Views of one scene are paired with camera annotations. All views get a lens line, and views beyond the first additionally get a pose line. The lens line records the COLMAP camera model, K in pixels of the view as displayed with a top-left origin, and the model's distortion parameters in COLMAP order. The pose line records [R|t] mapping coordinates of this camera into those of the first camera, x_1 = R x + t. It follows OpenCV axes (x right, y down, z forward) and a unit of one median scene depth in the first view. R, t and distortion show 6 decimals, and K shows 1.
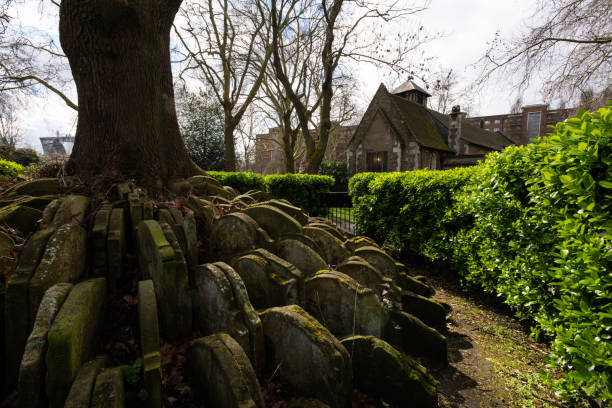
lens RADIAL K [[292.2, 0, 305.5], [0, 292.2, 201.8], [0, 0, 1]] dist [0.019897, -0.009190]
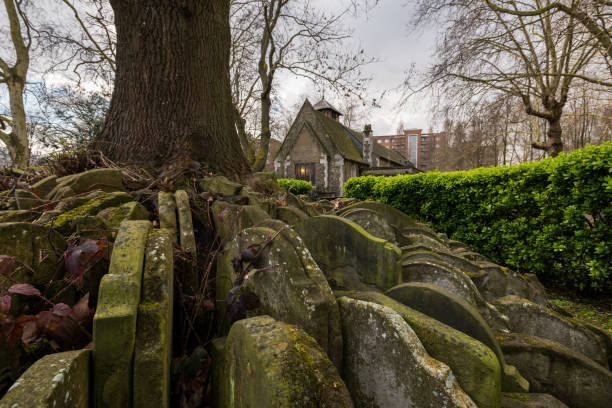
lens RADIAL K [[289.2, 0, 306.0], [0, 289.2, 200.4], [0, 0, 1]] dist [0.015113, -0.006177]
pose [[0.948677, -0.023054, 0.315406, -0.556482], [0.037993, 0.998424, -0.041298, 0.036323], [-0.313957, 0.051161, 0.948058, 0.179927]]
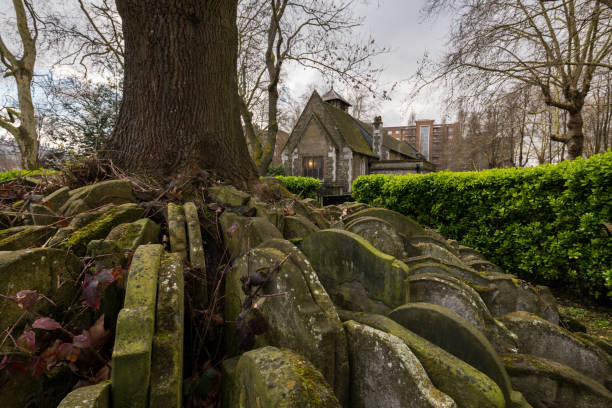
lens RADIAL K [[294.2, 0, 305.5], [0, 294.2, 200.8], [0, 0, 1]] dist [0.019135, -0.008110]
pose [[0.957084, -0.027101, 0.288542, -0.558543], [0.032695, 0.999359, -0.014584, -0.003188], [-0.287961, 0.023392, 0.957356, 0.169821]]
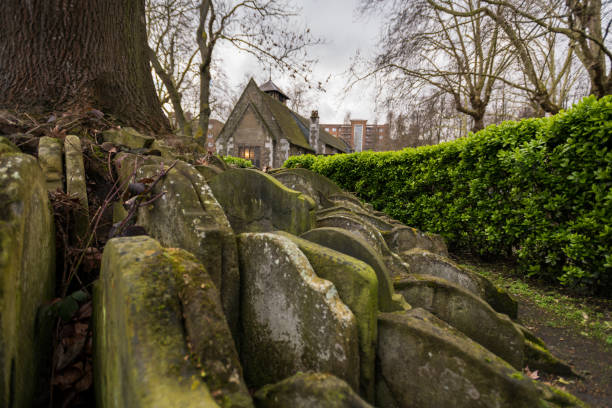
lens RADIAL K [[295.3, 0, 309.4], [0, 295.3, 201.2], [0, 0, 1]] dist [0.023021, -0.009750]
pose [[0.871609, -0.024871, 0.489570, -0.510740], [0.024416, 0.999675, 0.007315, 0.099593], [-0.489593, 0.005578, 0.871933, 0.158920]]
